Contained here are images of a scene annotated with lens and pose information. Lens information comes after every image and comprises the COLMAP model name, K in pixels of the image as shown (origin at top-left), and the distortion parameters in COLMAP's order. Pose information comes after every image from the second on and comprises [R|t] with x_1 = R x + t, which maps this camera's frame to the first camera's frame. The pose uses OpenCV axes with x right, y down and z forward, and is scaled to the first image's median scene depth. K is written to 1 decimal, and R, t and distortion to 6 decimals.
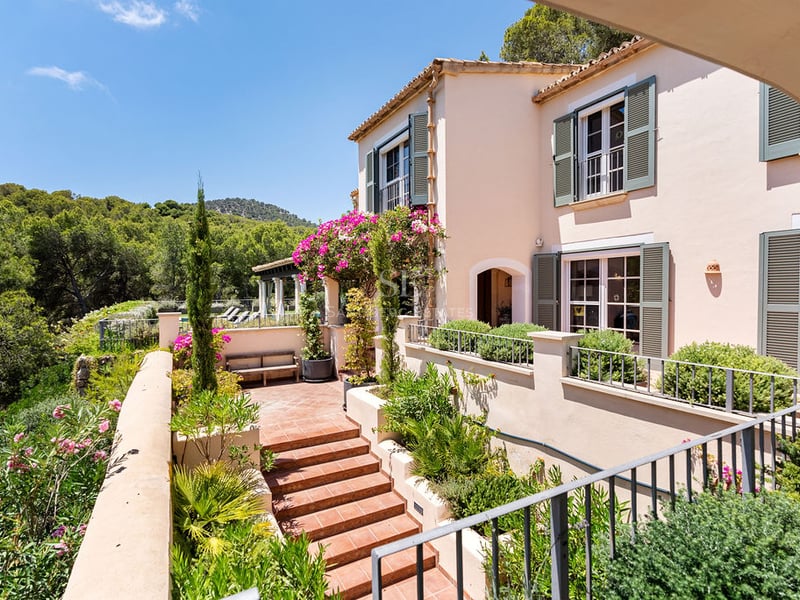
lens RADIAL K [[410.5, 0, 400.0], [0, 410.5, 300.0], [0, 0, 1]] dist [0.001290, 0.000497]
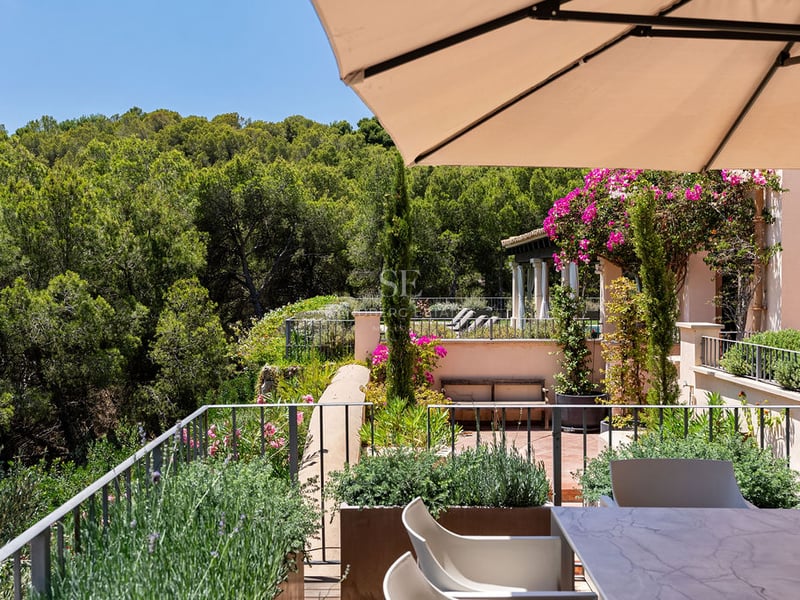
lens RADIAL K [[578.7, 0, 400.0], [0, 578.7, 300.0], [0, 0, 1]] dist [0.005446, -0.001039]
pose [[0.901088, 0.021728, -0.433092, -0.137376], [-0.017226, 0.999749, 0.014318, -0.005760], [0.433294, -0.005442, 0.901236, 0.216916]]
